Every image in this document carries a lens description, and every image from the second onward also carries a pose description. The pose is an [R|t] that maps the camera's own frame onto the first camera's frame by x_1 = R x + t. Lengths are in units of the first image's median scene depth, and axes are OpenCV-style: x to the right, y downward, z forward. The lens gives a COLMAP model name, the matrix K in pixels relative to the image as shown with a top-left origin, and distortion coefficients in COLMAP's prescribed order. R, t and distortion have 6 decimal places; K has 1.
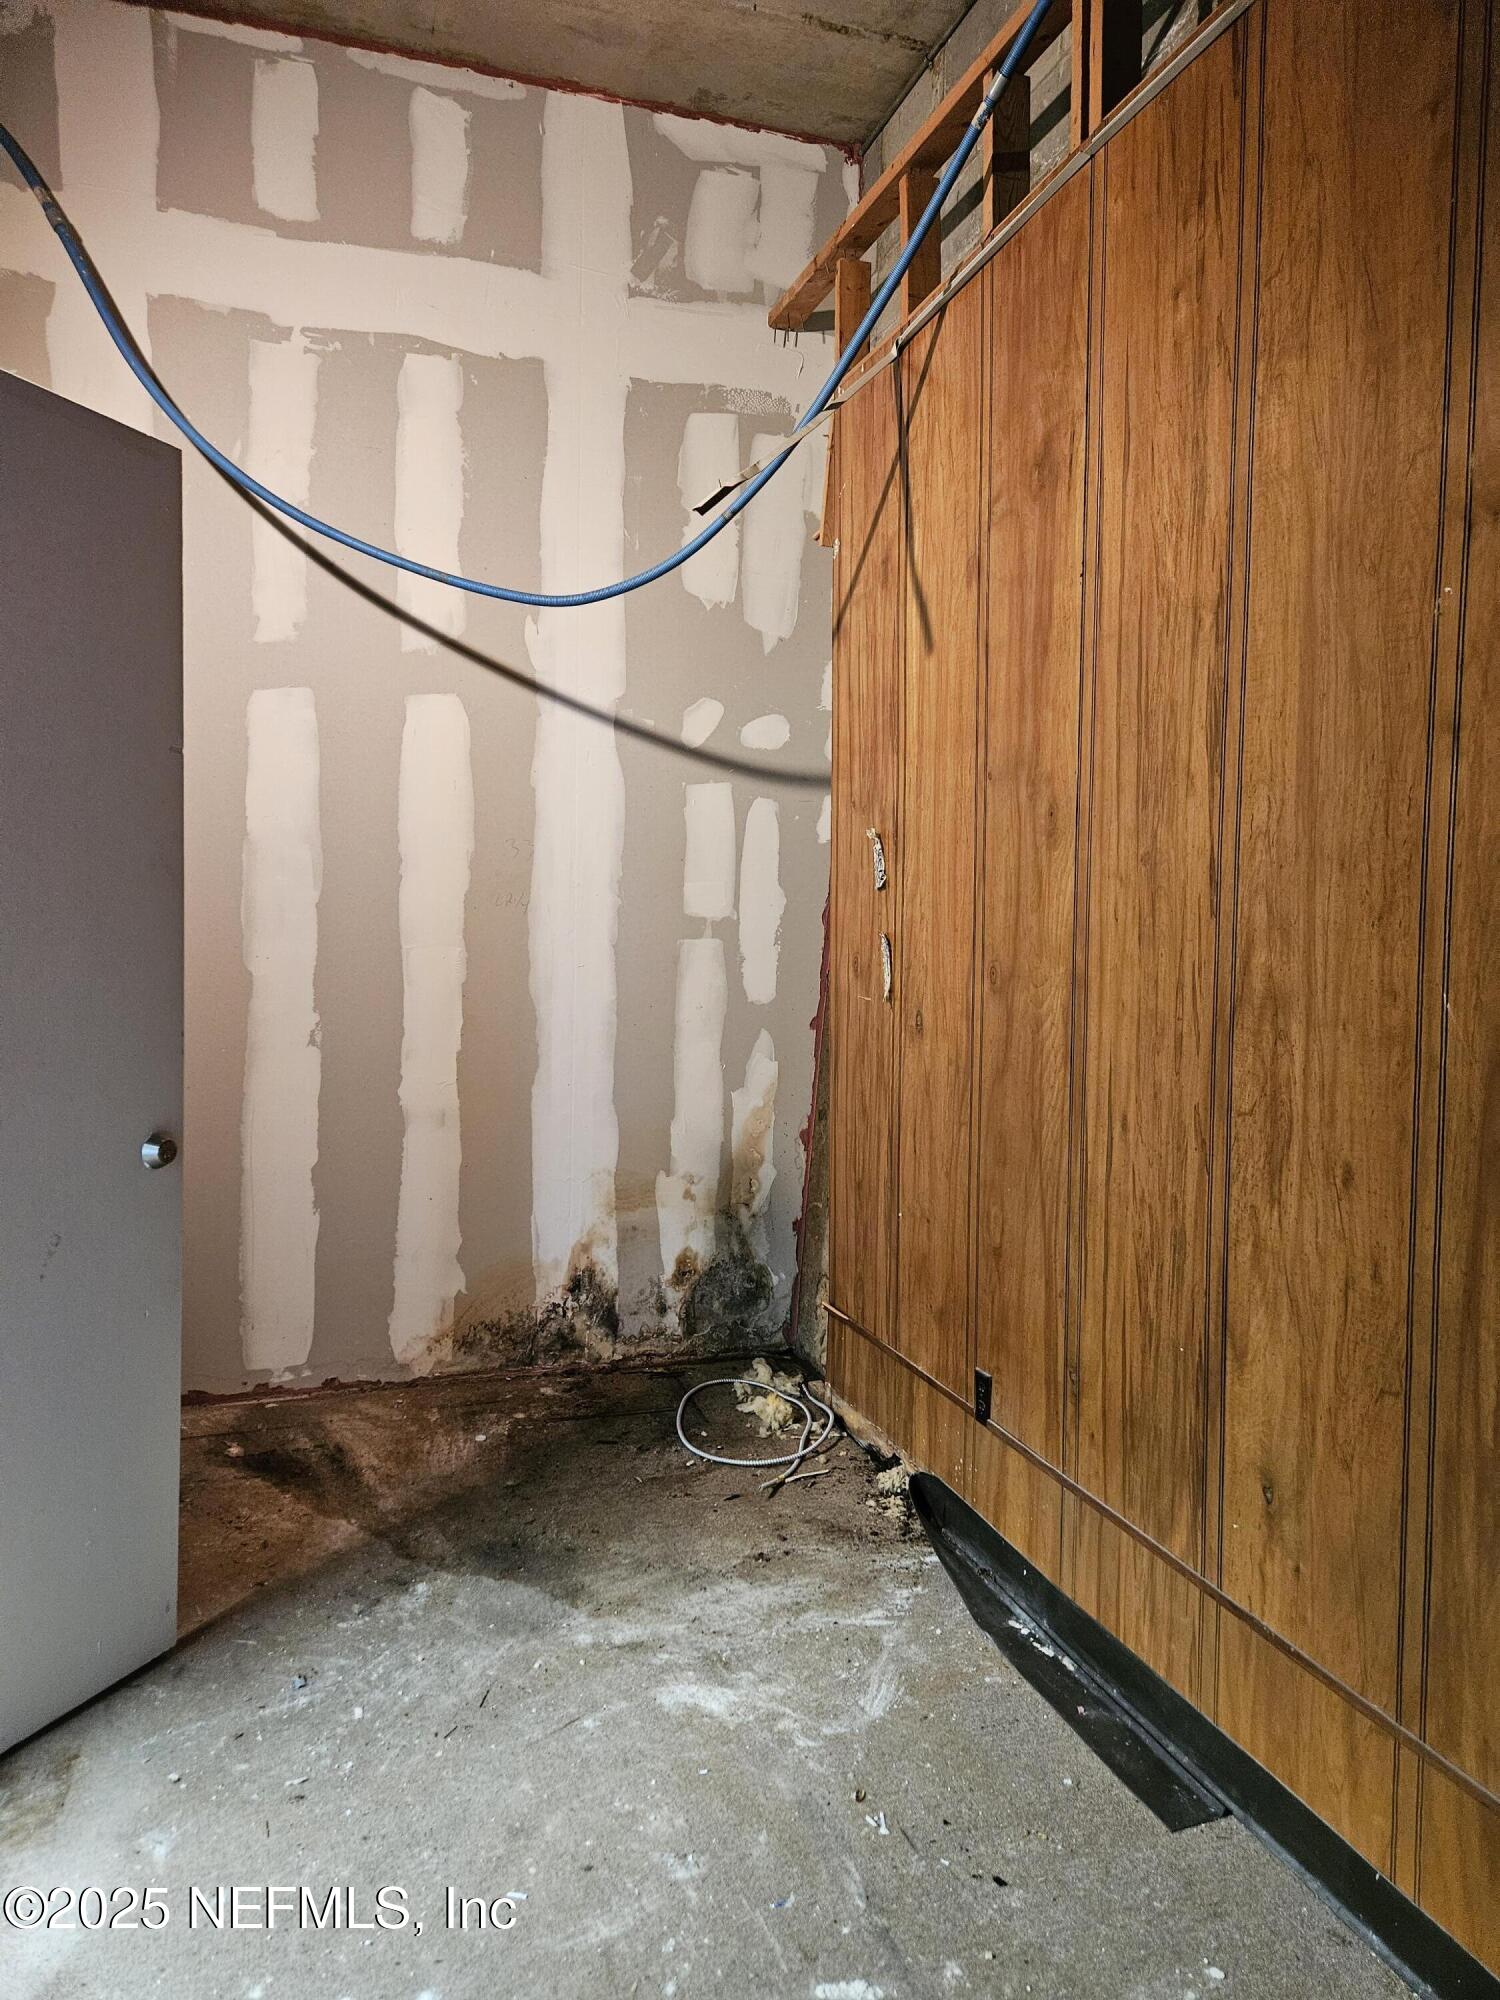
lens RADIAL K [[1350.6, 0, 749.5], [0, 1350.6, 1003.8], [0, 0, 1]] dist [0.060291, -0.033333]
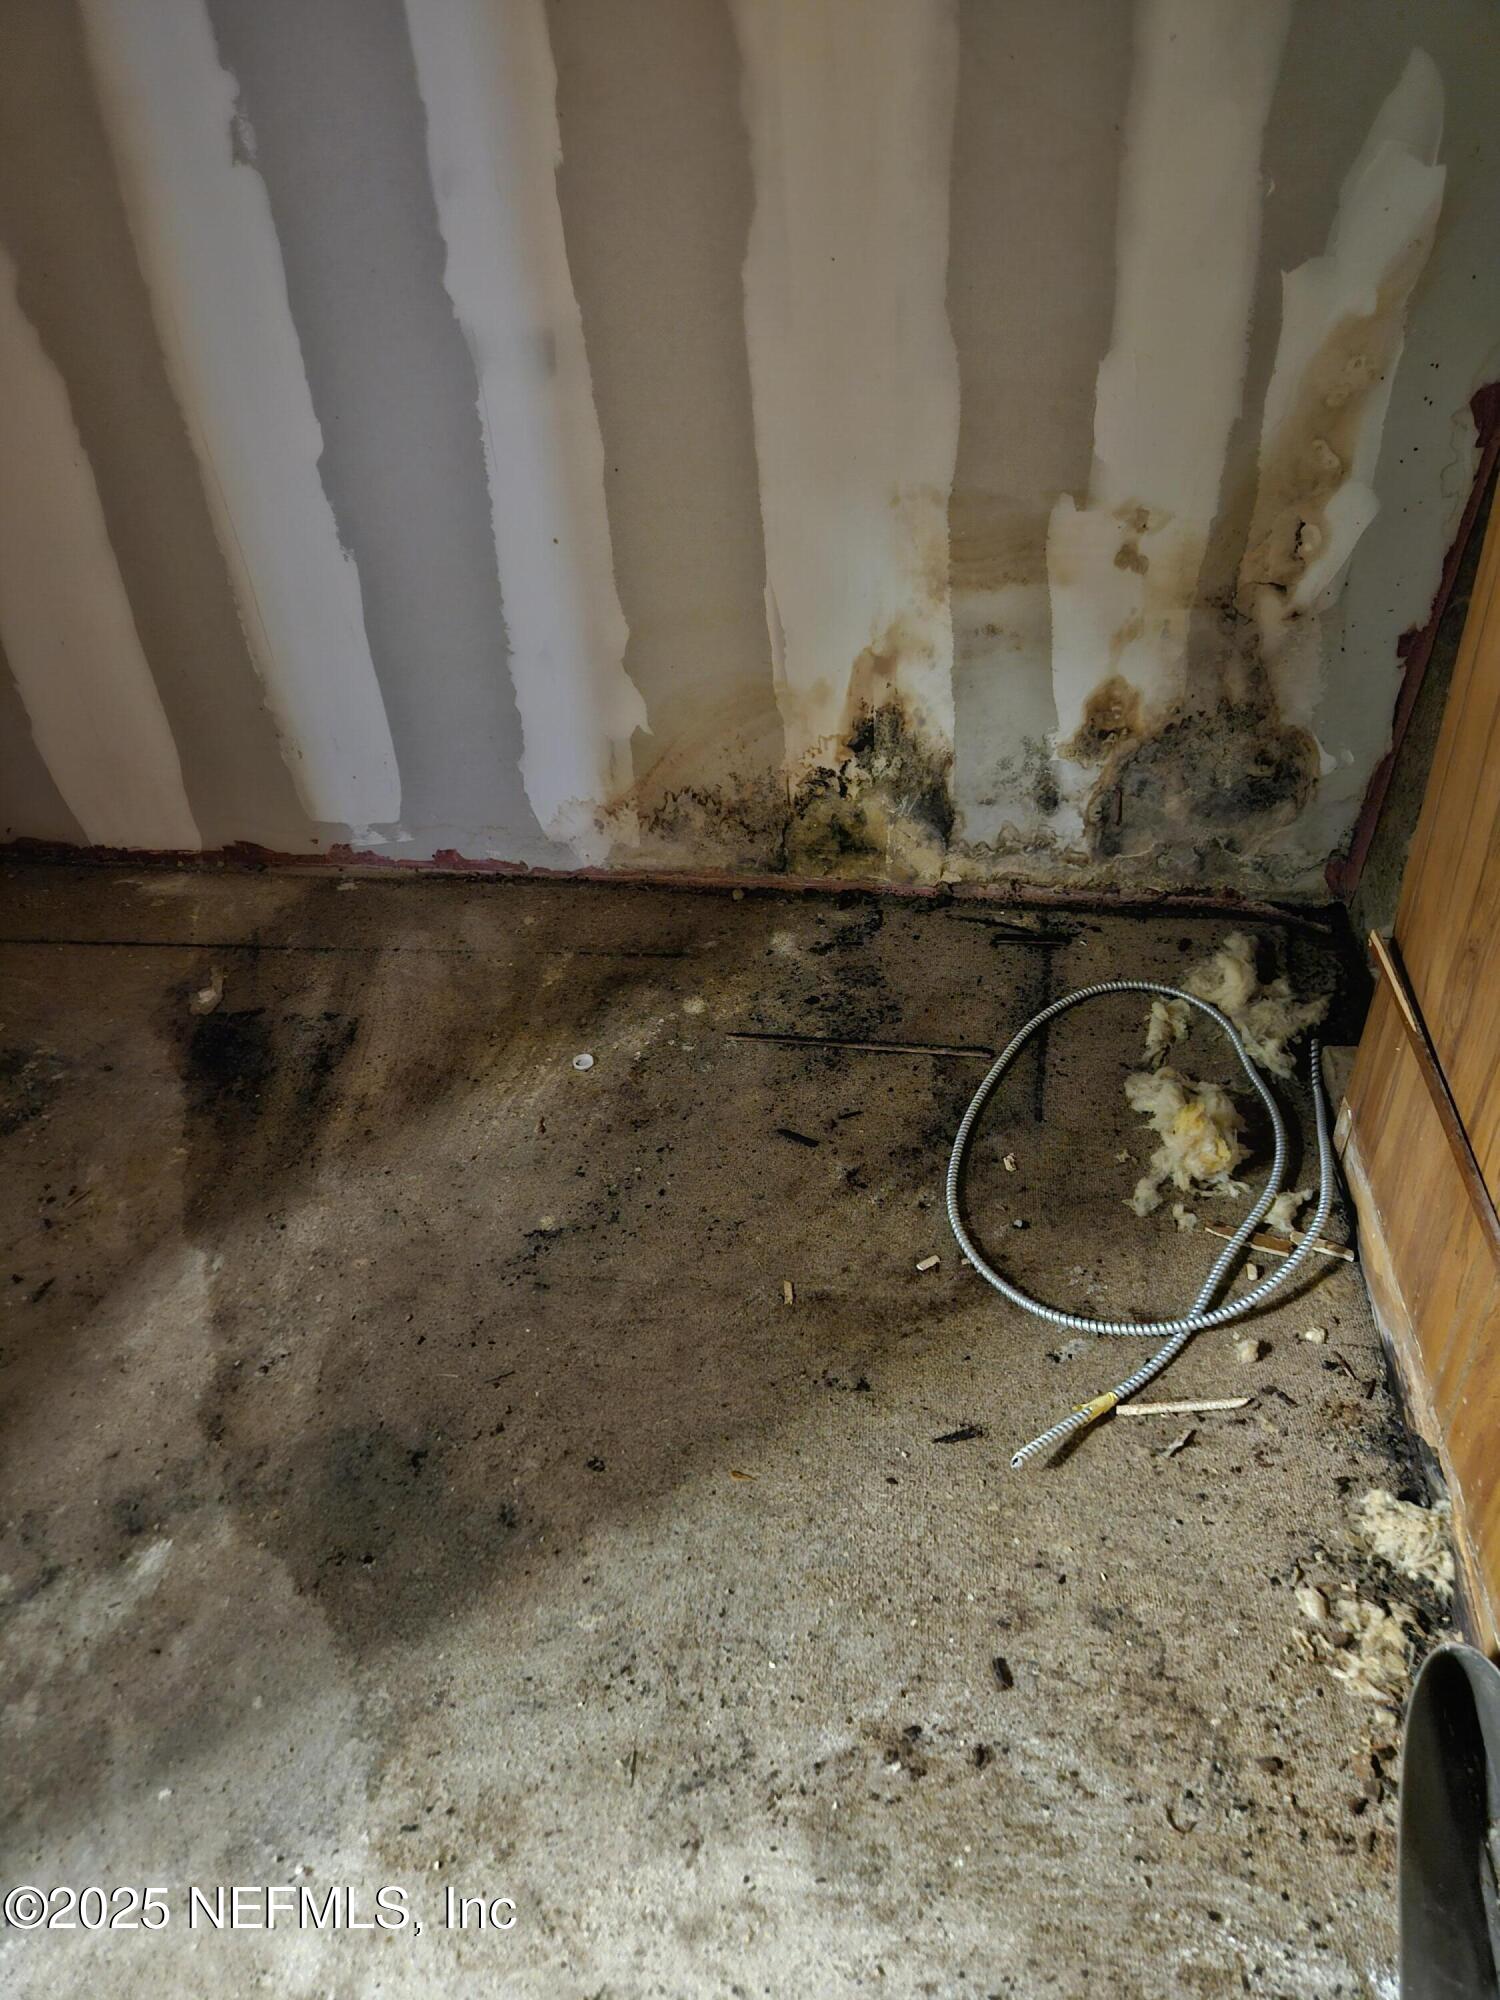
lens RADIAL K [[1350.6, 0, 760.4], [0, 1350.6, 1003.0], [0, 0, 1]] dist [0.060291, -0.033333]
pose [[0.881422, 0.218850, -0.418569, 0.061275], [0.050769, 0.837148, 0.544615, 0.022258], [0.469593, -0.501286, 0.726770, 0.583507]]
